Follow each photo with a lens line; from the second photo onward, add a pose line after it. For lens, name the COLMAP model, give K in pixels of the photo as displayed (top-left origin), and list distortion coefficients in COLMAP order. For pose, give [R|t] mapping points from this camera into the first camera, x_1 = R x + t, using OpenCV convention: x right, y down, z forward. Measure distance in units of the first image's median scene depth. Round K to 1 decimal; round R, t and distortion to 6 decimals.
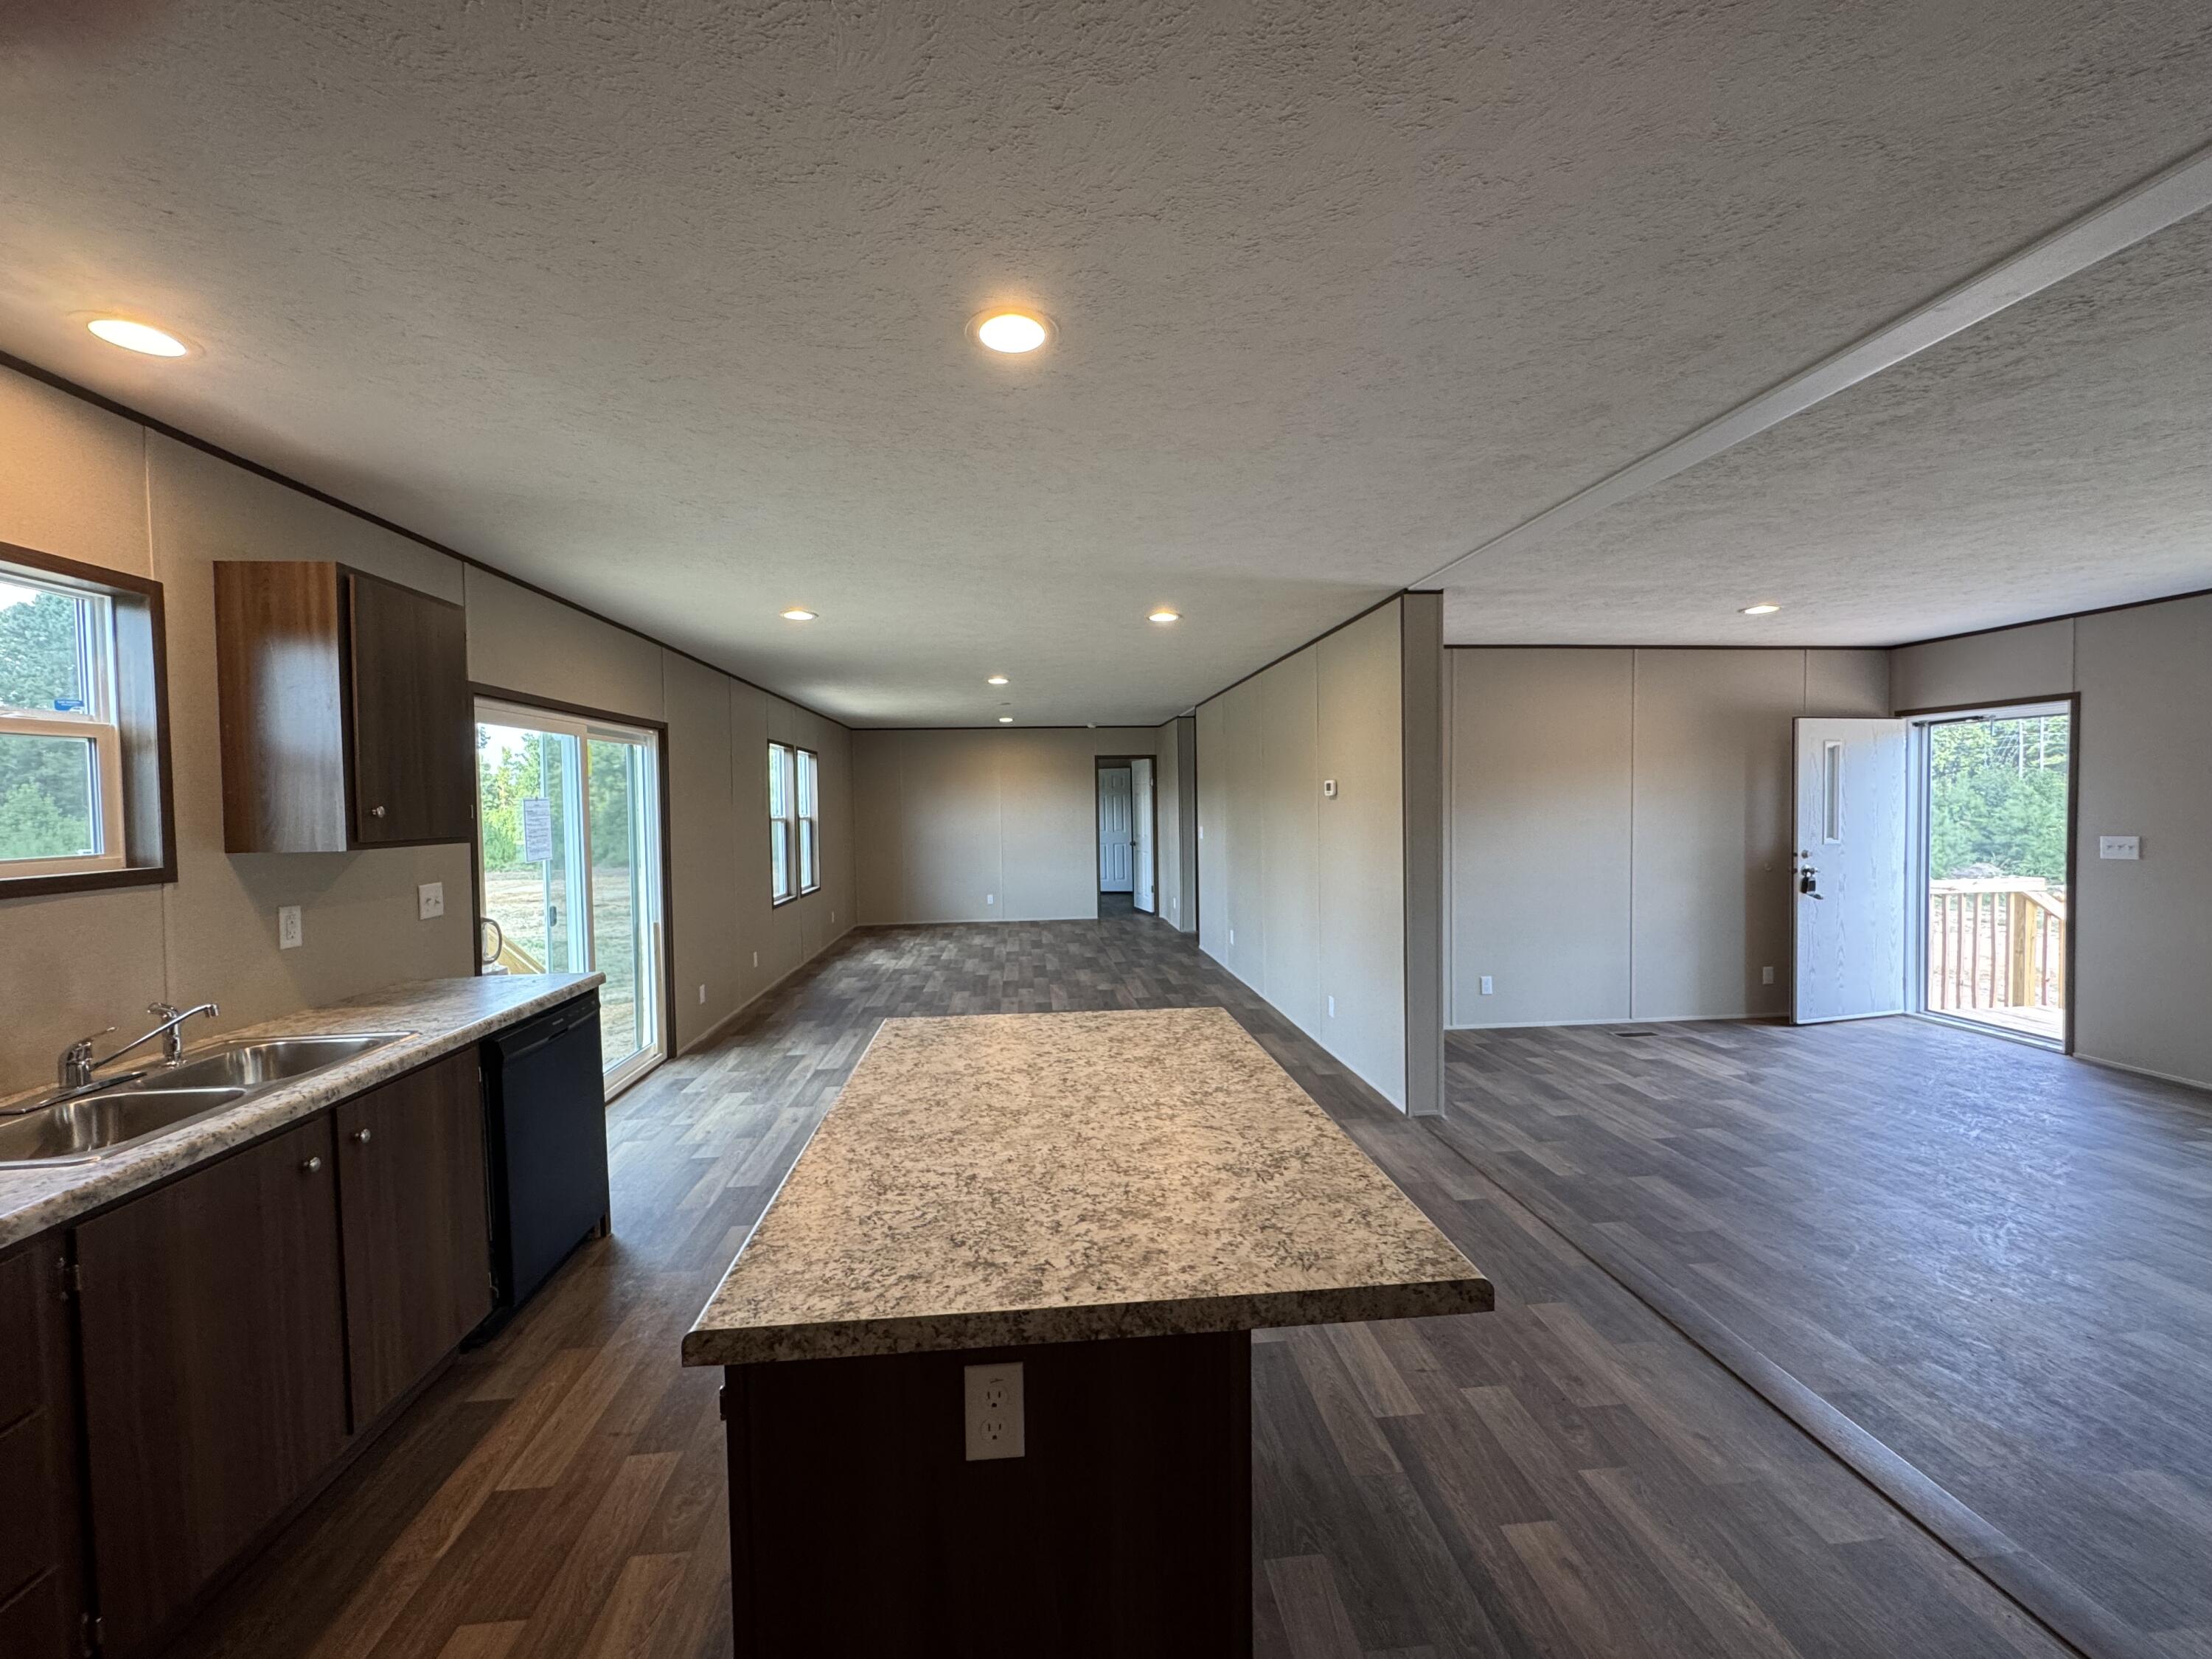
lens RADIAL K [[867.1, 0, 1100.7], [0, 867.1, 824.8], [0, 0, 1]] dist [0.001356, -0.000045]
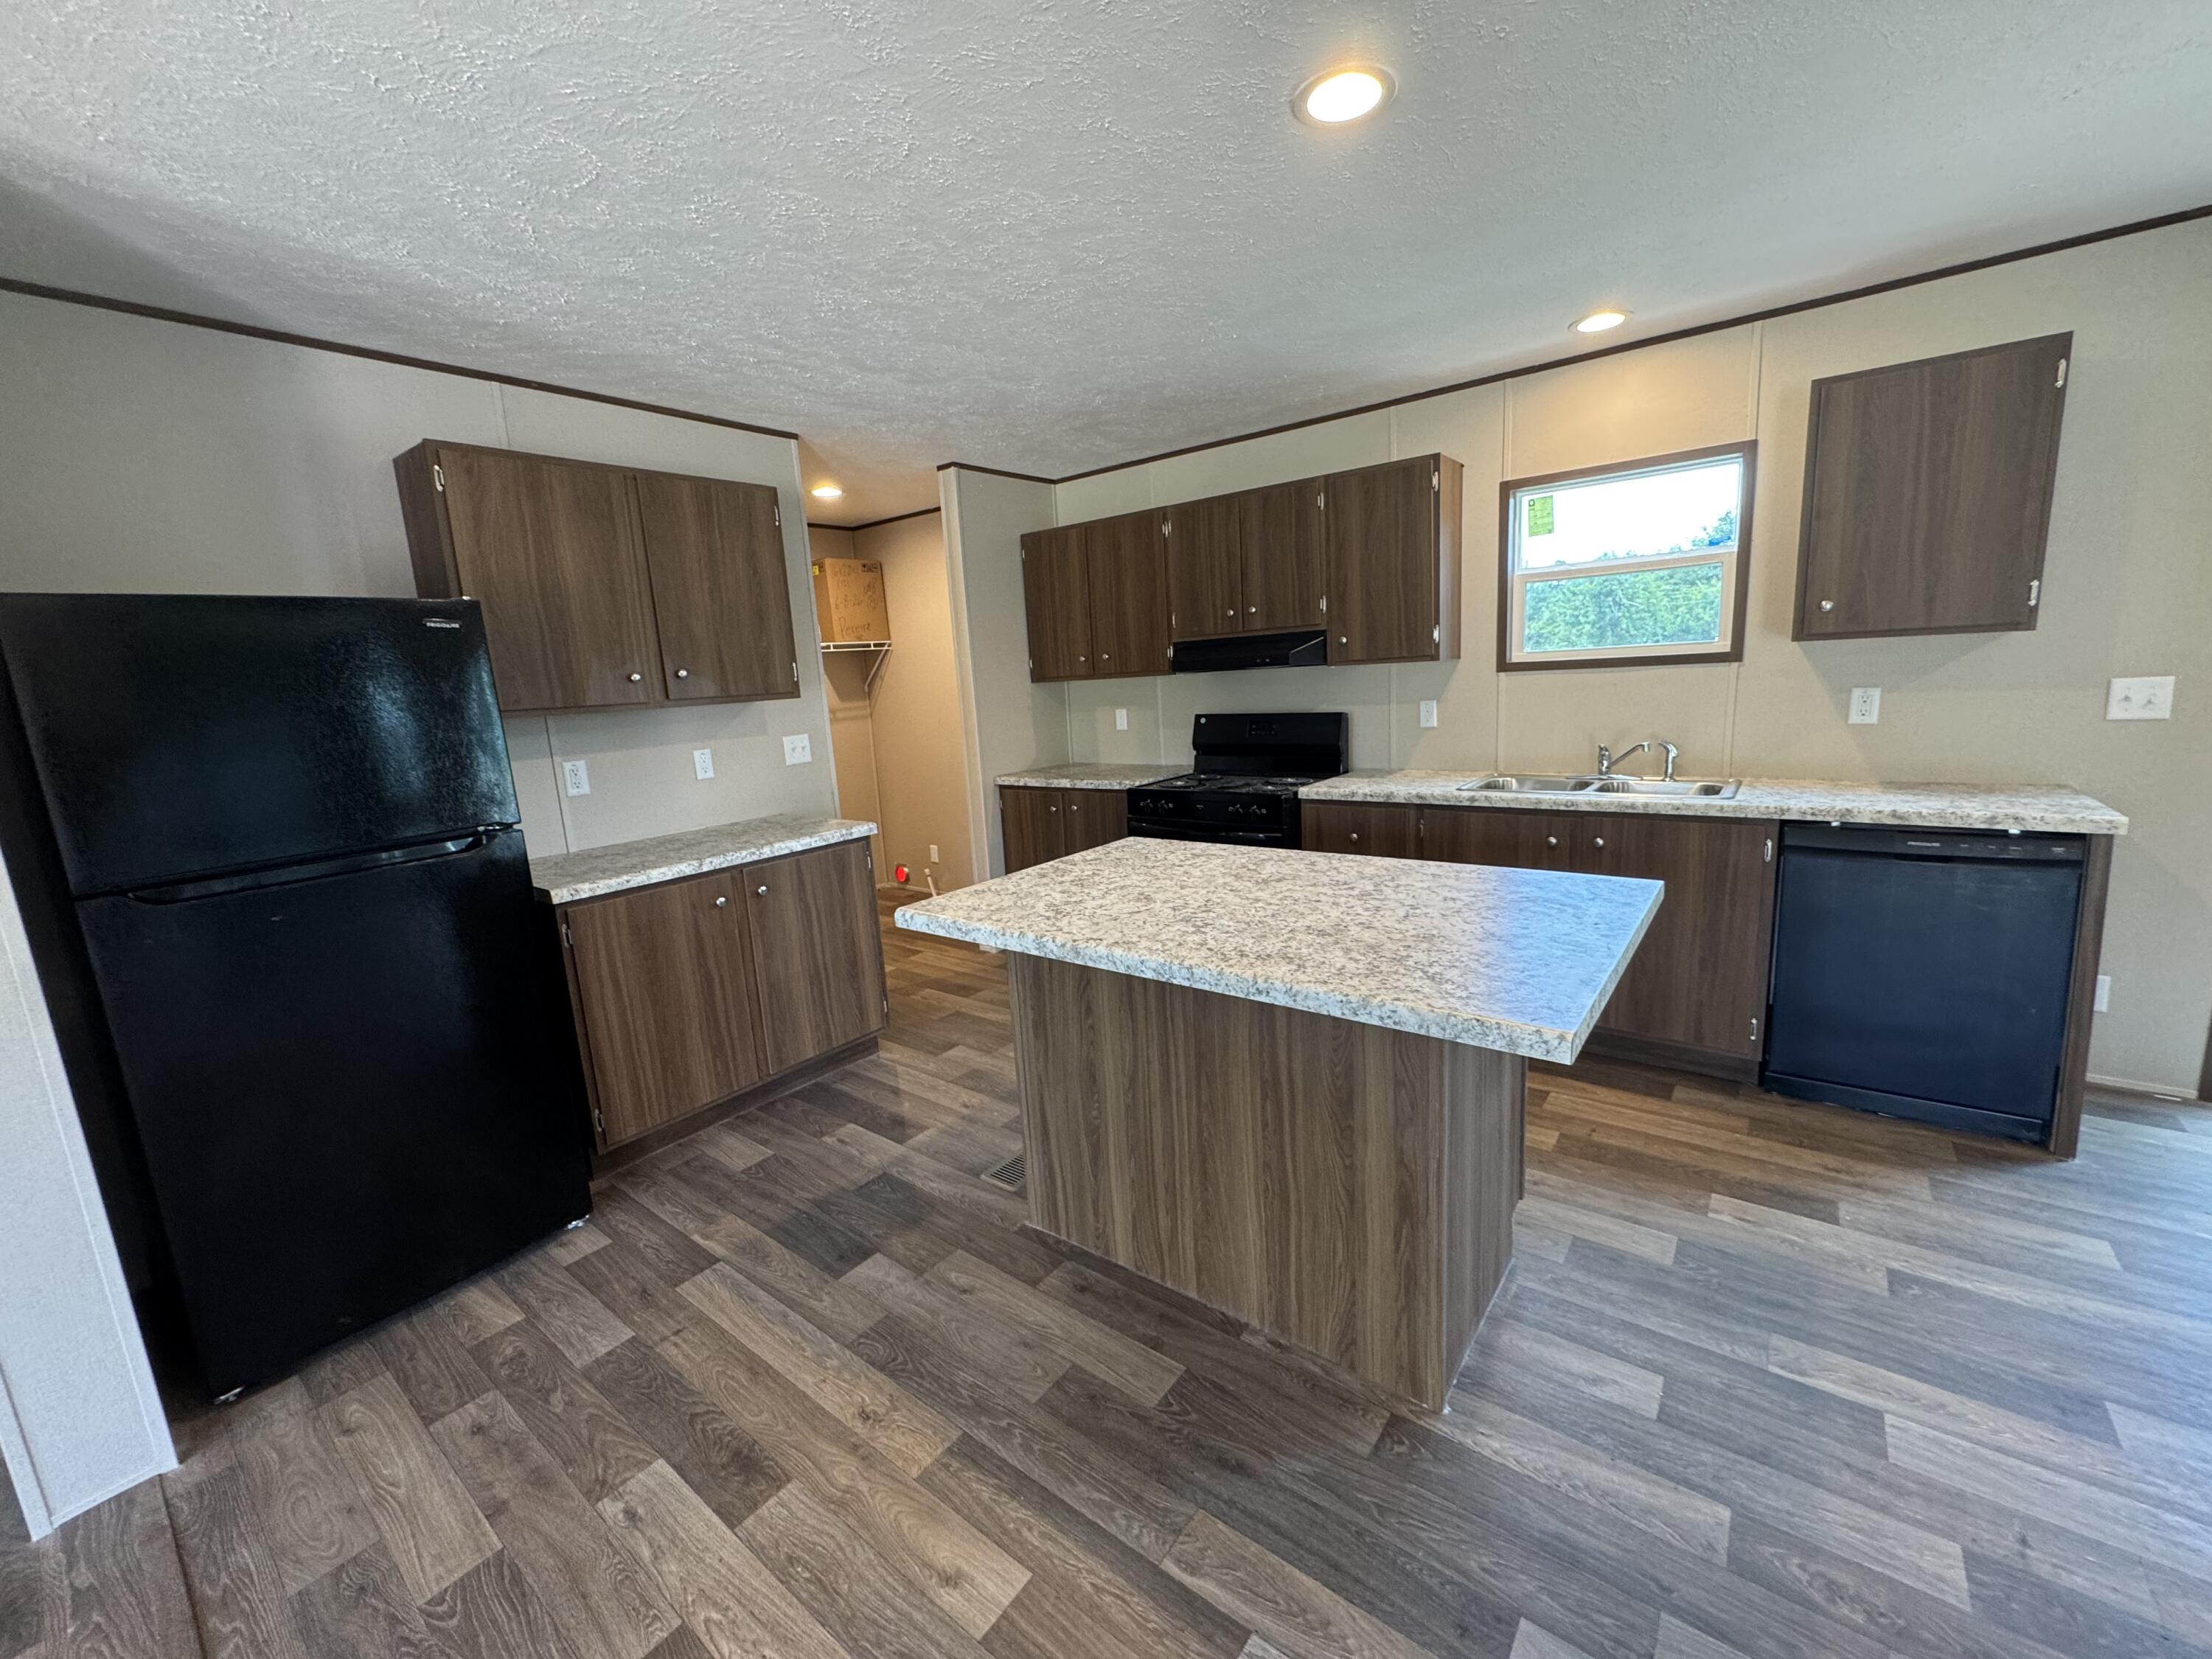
lens RADIAL K [[914.0, 0, 1121.5], [0, 914.0, 831.2], [0, 0, 1]] dist [-0.000062, -0.000278]
pose [[-0.669729, 0.183784, -0.719504, 0.888418], [0.047654, 0.977531, 0.205335, -0.020783], [0.741075, 0.103232, -0.663439, 1.557526]]
